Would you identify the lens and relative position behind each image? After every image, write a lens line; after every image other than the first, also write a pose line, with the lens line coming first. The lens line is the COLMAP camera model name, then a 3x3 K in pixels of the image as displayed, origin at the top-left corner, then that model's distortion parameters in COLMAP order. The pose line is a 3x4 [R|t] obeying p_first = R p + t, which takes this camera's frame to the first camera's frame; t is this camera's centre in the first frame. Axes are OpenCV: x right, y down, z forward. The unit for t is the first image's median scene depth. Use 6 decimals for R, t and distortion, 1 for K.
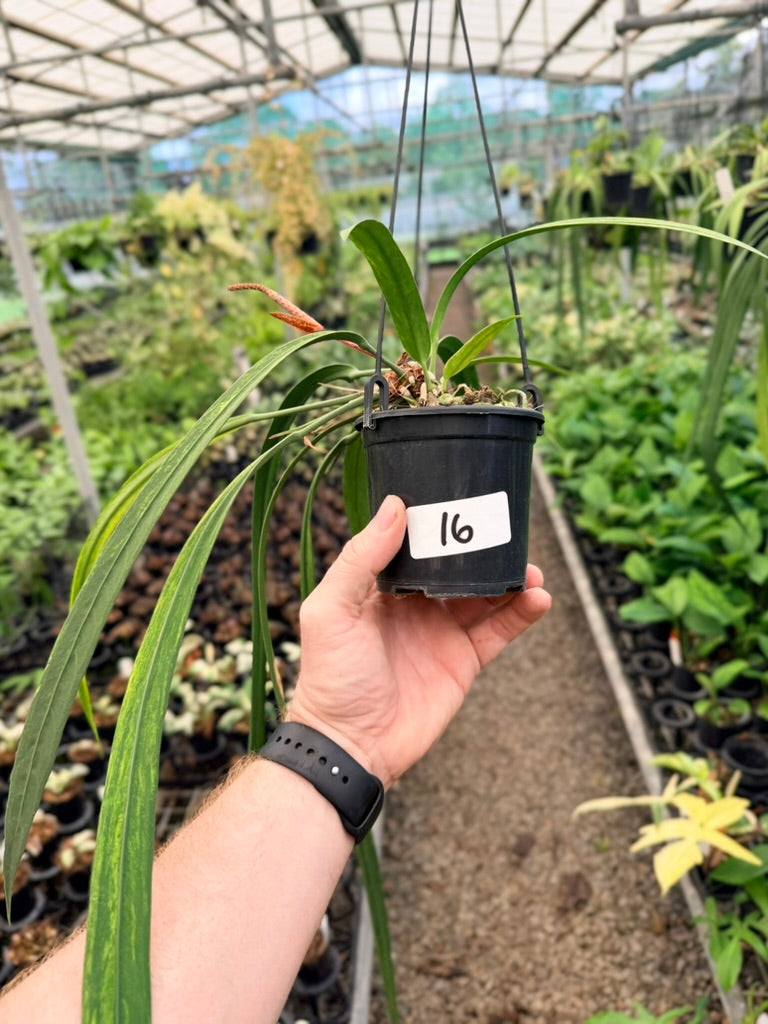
lens RADIAL K [[739.9, 0, 367.7], [0, 739.9, 517.5], [0, 0, 1]] dist [-0.028904, -0.010232]
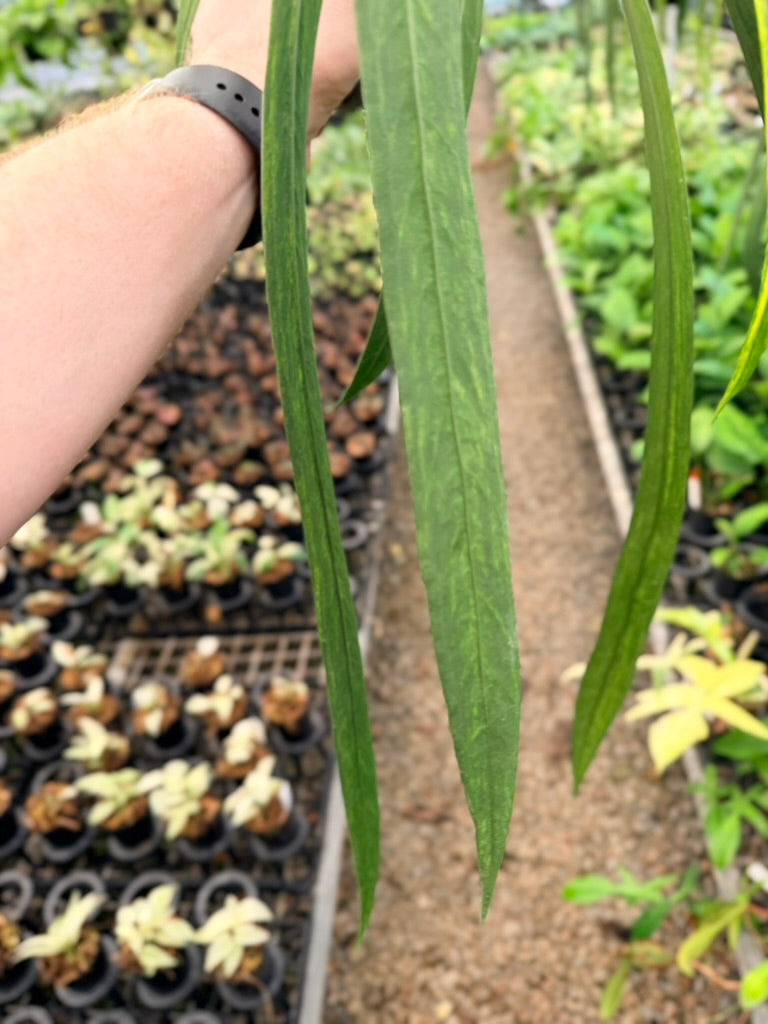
lens RADIAL K [[721.2, 0, 379.6], [0, 721.2, 514.4], [0, 0, 1]] dist [-0.024493, -0.009798]
pose [[0.999628, -0.007611, -0.026180, 0.051367], [0.013307, 0.974297, 0.224874, 0.006984], [0.023795, -0.225139, 0.974036, 0.118354]]
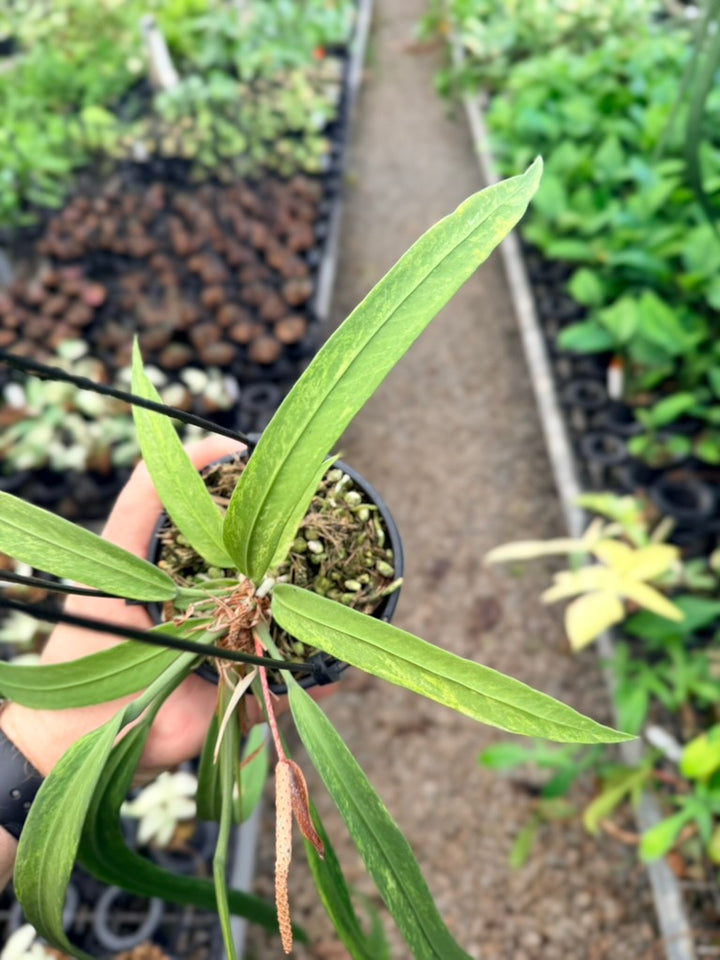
lens RADIAL K [[676.1, 0, 352.6], [0, 676.1, 481.9], [0, 0, 1]] dist [-0.024493, -0.009798]
pose [[0.999280, -0.000988, 0.037936, 0.050668], [-0.011926, 0.940836, 0.338653, 0.016319], [-0.036026, -0.338861, 0.940146, 0.153019]]
